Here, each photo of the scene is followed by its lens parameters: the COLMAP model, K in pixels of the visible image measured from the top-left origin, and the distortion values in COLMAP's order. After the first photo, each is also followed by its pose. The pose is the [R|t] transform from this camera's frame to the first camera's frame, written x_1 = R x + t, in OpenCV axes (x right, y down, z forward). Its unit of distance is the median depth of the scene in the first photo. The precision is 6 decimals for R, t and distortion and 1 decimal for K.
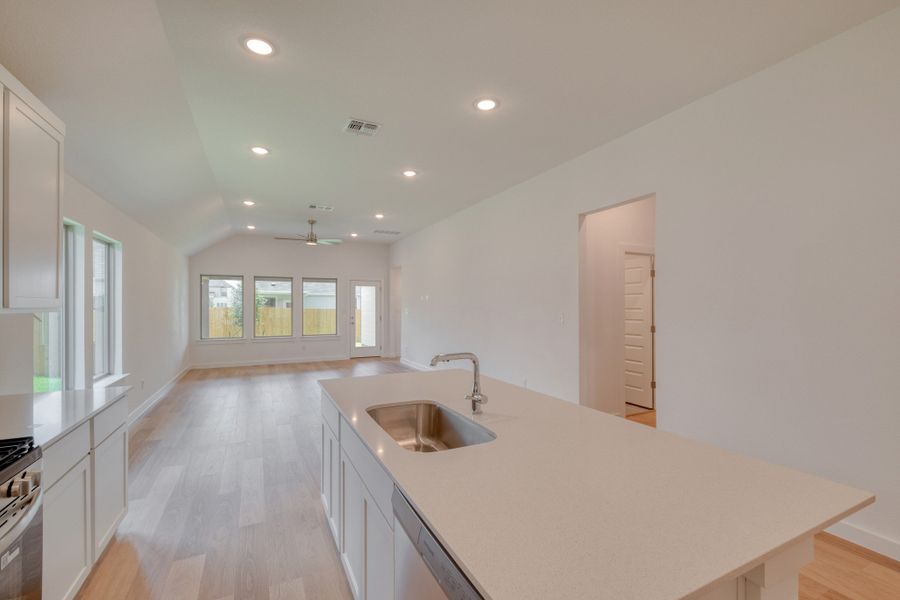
lens RADIAL K [[388.8, 0, 455.9], [0, 388.8, 307.5], [0, 0, 1]] dist [0.005230, -0.003627]
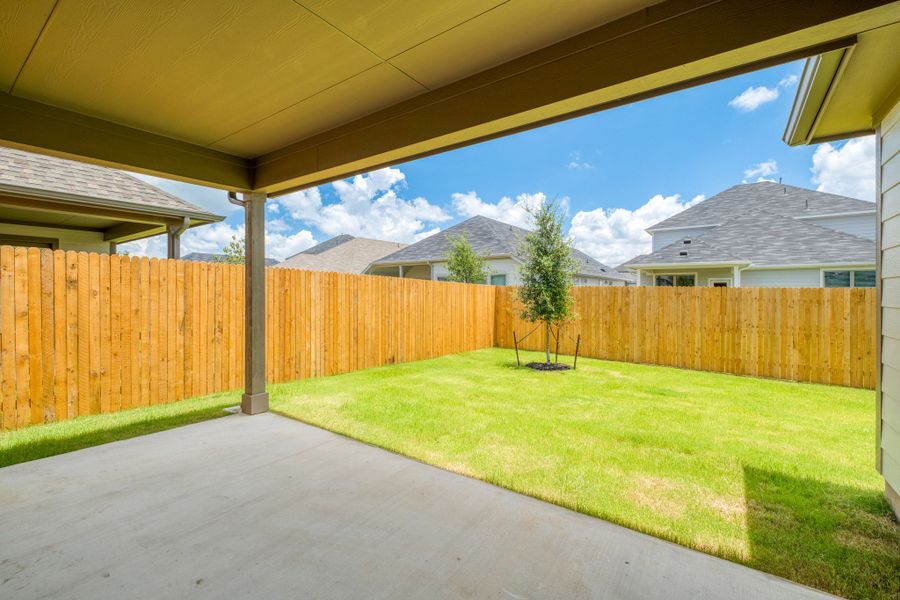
lens RADIAL K [[388.8, 0, 452.1], [0, 388.8, 295.3], [0, 0, 1]] dist [0.005230, -0.003627]
pose [[0.465559, 0.007603, -0.884984, -0.266136], [-0.005365, 0.999969, 0.005769, 0.020453], [0.885000, 0.002062, 0.465586, 1.113784]]
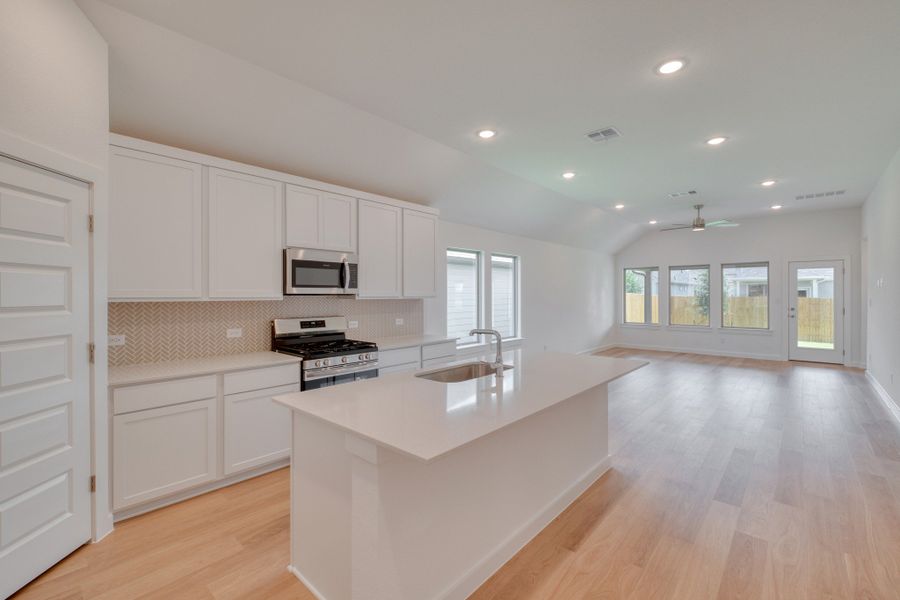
lens RADIAL K [[388.8, 0, 452.1], [0, 388.8, 291.5], [0, 0, 1]] dist [0.005230, -0.003627]
pose [[0.362118, -0.010360, -0.932075, 0.226367], [-0.001476, 0.999931, -0.011687, 0.000539], [0.932131, 0.005608, 0.362077, 0.067609]]
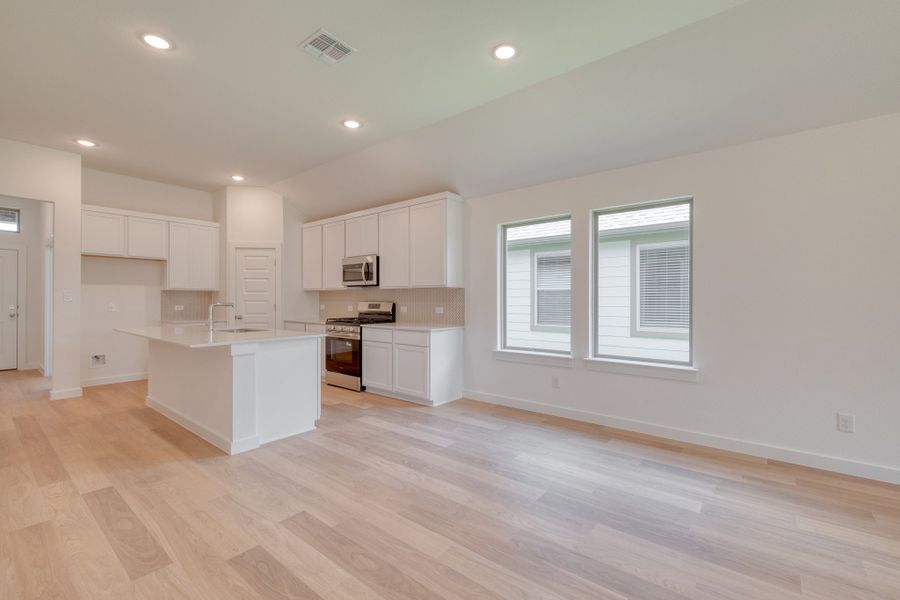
lens RADIAL K [[388.8, 0, 452.3], [0, 388.8, 297.8], [0, 0, 1]] dist [0.005230, -0.003627]
pose [[-0.911564, -0.001148, -0.411156, -0.052146], [-0.002548, 0.999993, 0.002856, 0.014683], [0.411150, 0.003651, -0.911561, 0.645707]]
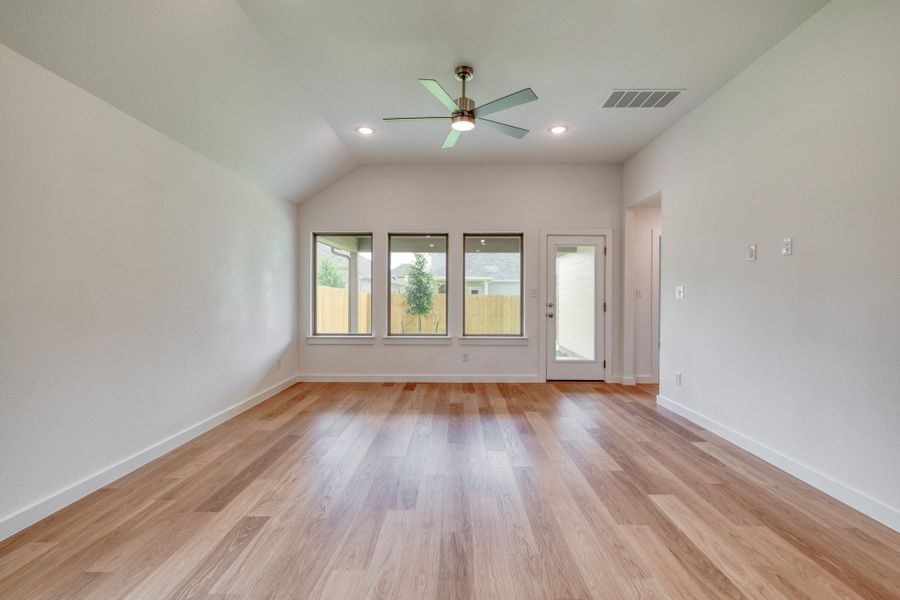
lens RADIAL K [[388.8, 0, 449.5], [0, 388.8, 303.3], [0, 0, 1]] dist [0.005230, -0.003627]
pose [[0.883571, 0.010781, -0.468173, -0.140532], [-0.003998, 0.999872, 0.015481, 0.016254], [0.468280, -0.011807, 0.883501, 0.468678]]
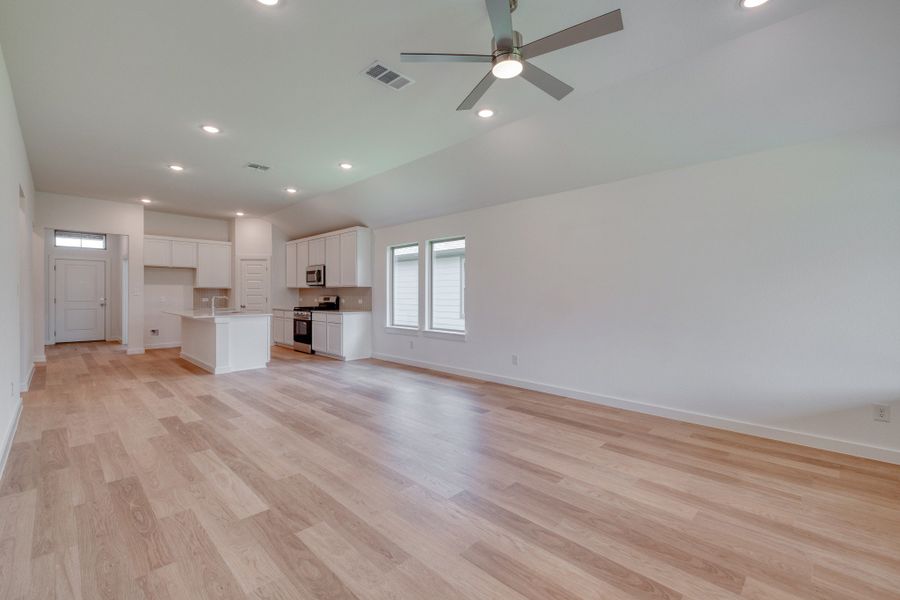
lens RADIAL K [[388.8, 0, 455.4], [0, 388.8, 296.2], [0, 0, 1]] dist [0.005230, -0.003627]
pose [[-0.945398, -0.000267, -0.325917, -0.170810], [-0.003729, 0.999943, 0.009999, 0.013462], [0.325896, 0.010668, -0.945345, 0.969390]]
